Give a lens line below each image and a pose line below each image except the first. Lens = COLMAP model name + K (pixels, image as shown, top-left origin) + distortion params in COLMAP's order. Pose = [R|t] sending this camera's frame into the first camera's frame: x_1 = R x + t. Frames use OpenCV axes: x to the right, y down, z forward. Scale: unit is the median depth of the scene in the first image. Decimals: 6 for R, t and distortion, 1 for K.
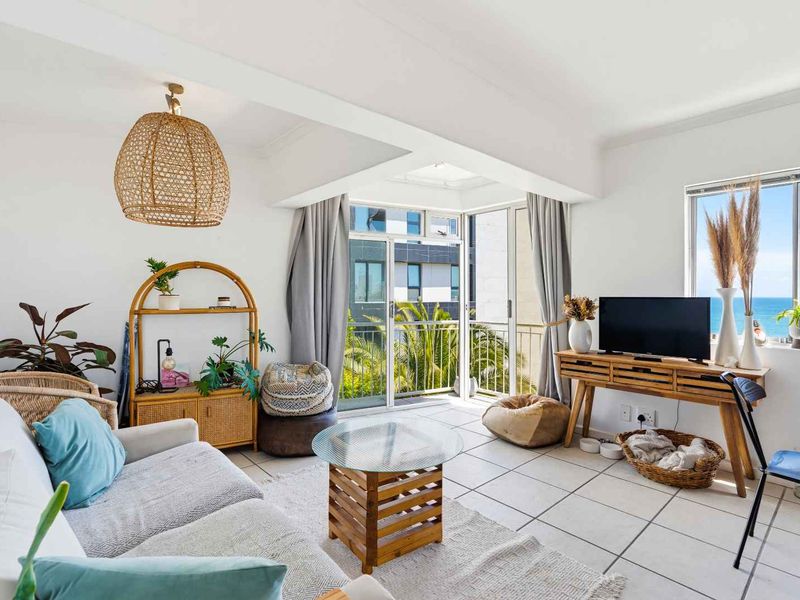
lens RADIAL K [[405.3, 0, 397.9], [0, 405.3, 295.7], [0, 0, 1]] dist [-0.000937, -0.000024]
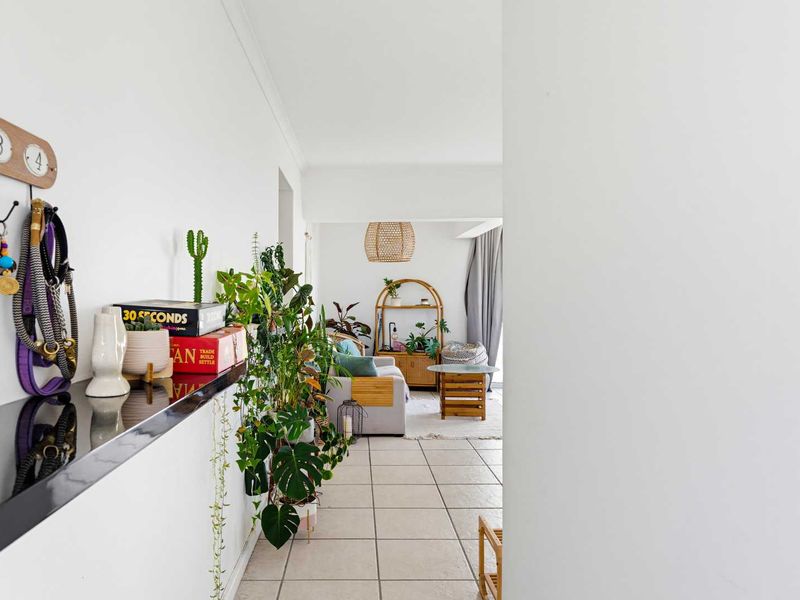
lens RADIAL K [[629.5, 0, 379.3], [0, 629.5, 311.5], [0, 0, 1]] dist [0.175116, -0.003843]
pose [[0.771231, 0.012122, -0.636440, 1.113430], [0.004487, 0.999690, 0.024478, -0.010184], [0.636539, -0.021734, 0.770938, -1.148282]]
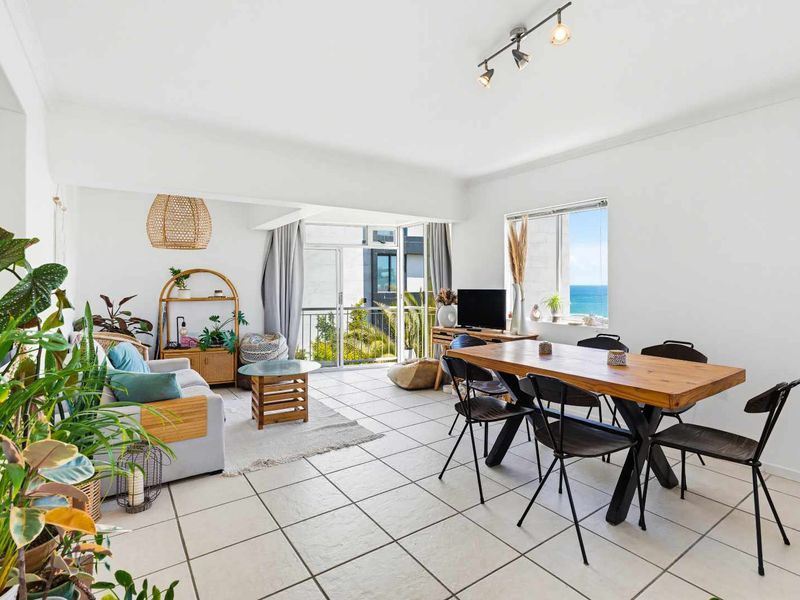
lens RADIAL K [[409.0, 0, 398.2], [0, 409.0, 289.0], [0, 0, 1]] dist [0.001188, 0.000900]
pose [[0.993143, -0.005249, -0.116789, 0.468832], [0.006337, 0.999940, 0.008944, -0.012959], [0.116735, -0.009623, 0.993117, -0.514839]]
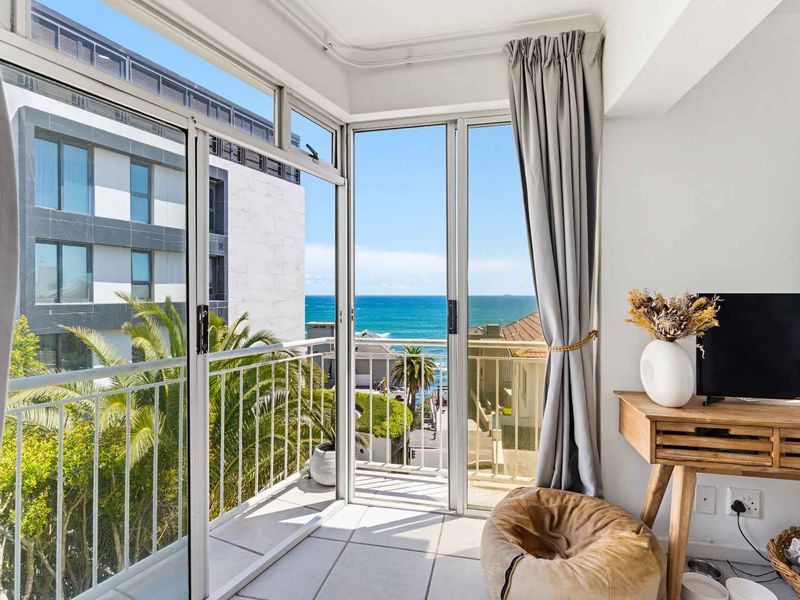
lens RADIAL K [[406.7, 0, 393.9], [0, 406.7, 300.5], [0, 0, 1]] dist [-0.002455, 0.000227]
pose [[0.811747, -0.009106, 0.583938, -0.121378], [0.000442, 0.999888, 0.014978, 0.004029], [-0.584009, -0.011900, 0.811660, 0.827629]]
